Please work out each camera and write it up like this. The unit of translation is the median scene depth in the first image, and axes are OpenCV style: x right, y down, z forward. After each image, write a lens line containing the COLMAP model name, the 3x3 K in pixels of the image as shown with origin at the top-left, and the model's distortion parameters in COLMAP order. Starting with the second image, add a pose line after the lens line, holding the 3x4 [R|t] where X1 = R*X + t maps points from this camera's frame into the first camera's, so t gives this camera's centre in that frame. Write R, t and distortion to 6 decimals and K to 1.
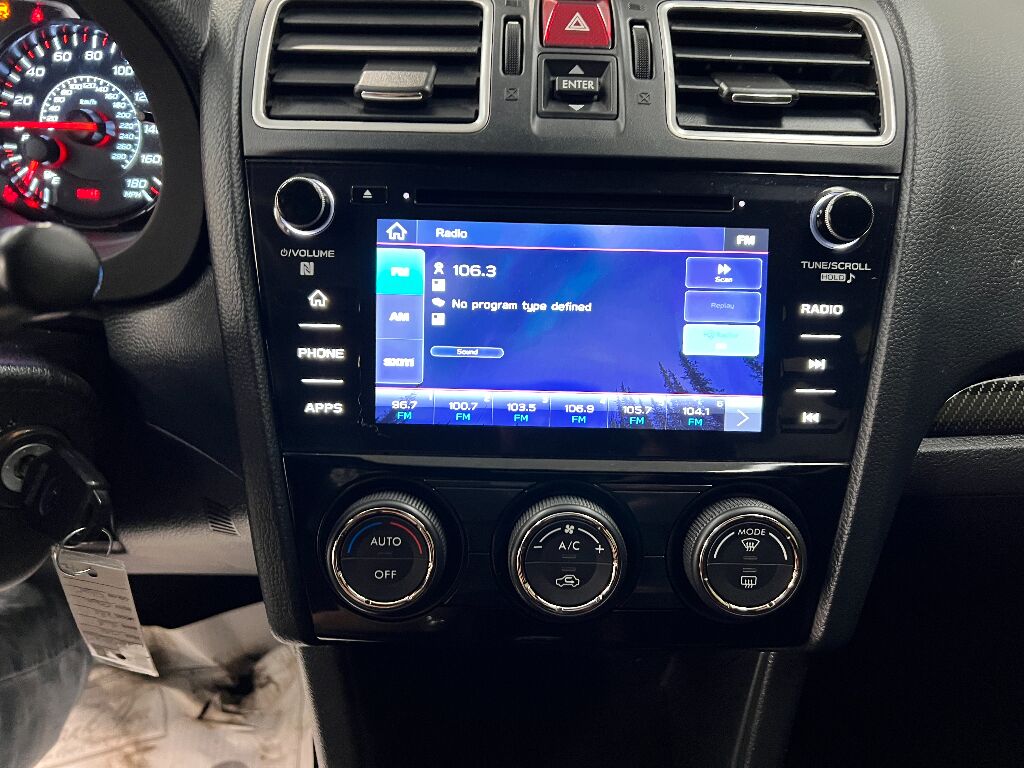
lens RADIAL K [[766.7, 0, 515.4], [0, 766.7, 327.8], [0, 0, 1]] dist [0.049498, -0.058900]
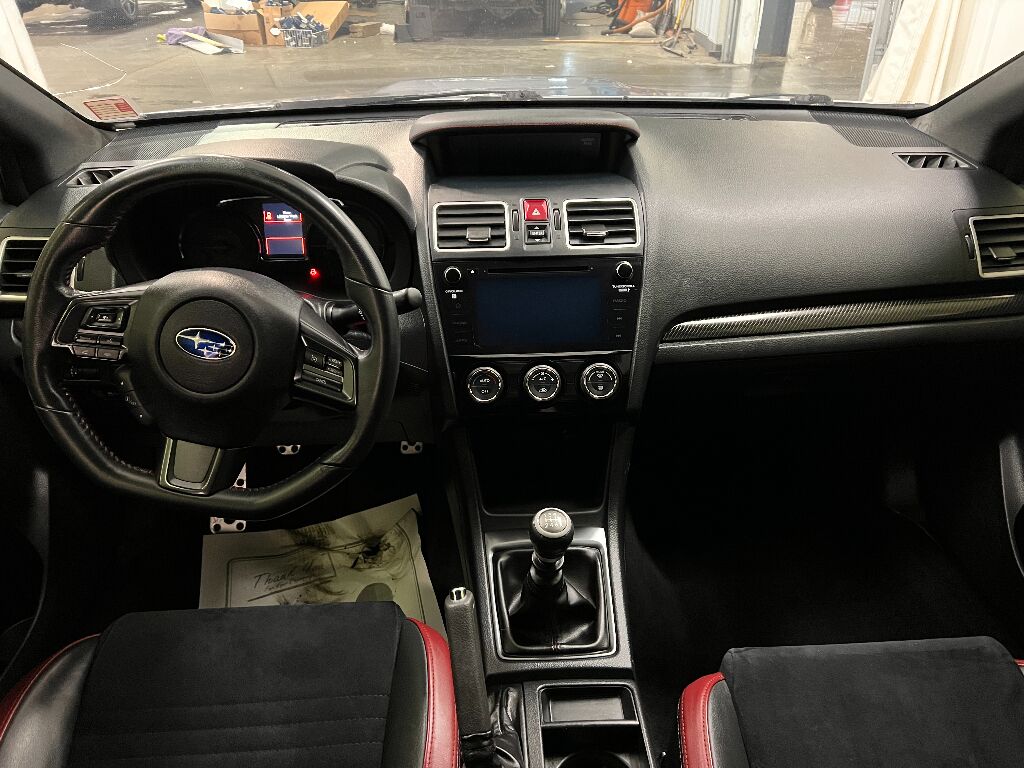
lens RADIAL K [[766.7, 0, 514.2], [0, 766.7, 377.7], [0, 0, 1]] dist [0.049498, -0.058900]
pose [[0.998175, -0.055786, 0.023139, -0.117059], [0.056711, 0.997530, -0.041446, 0.393281], [-0.020769, 0.042683, 0.998873, -2.078704]]
